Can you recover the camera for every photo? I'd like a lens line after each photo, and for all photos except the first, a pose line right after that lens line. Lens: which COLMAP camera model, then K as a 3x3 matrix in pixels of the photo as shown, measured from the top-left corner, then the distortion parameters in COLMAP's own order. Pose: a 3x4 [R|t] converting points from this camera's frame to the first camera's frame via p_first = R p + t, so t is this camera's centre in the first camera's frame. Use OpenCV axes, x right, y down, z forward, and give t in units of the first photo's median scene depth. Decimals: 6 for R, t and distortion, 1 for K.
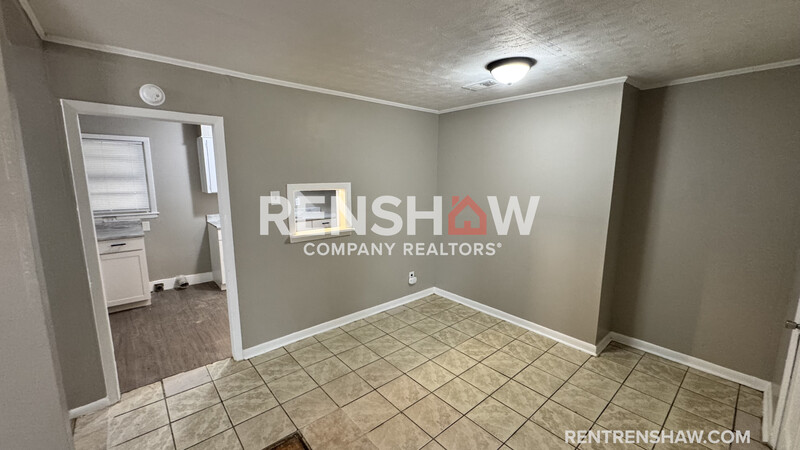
lens RADIAL K [[319.0, 0, 401.9], [0, 319.0, 225.1], [0, 0, 1]] dist [-0.000185, -0.000005]
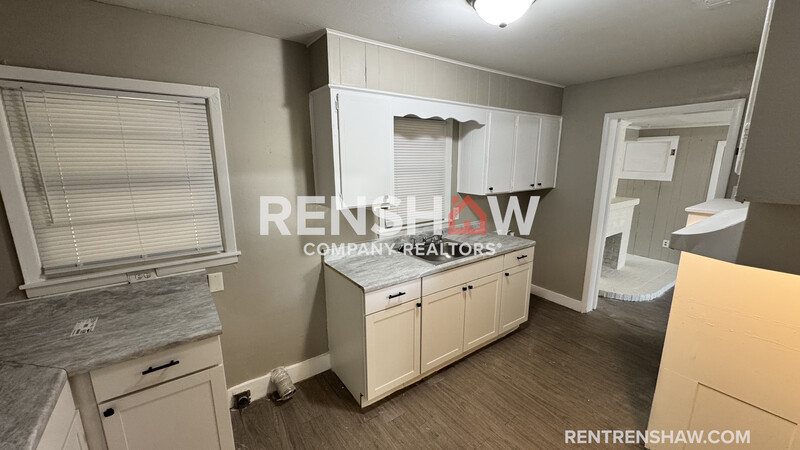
lens RADIAL K [[319.0, 0, 399.4], [0, 319.0, 226.2], [0, 0, 1]] dist [-0.000185, -0.000005]
pose [[0.995036, 0.017287, -0.098006, -0.490846], [-0.011364, 0.998093, 0.060674, -0.111547], [0.098868, -0.059259, 0.993335, 0.566701]]
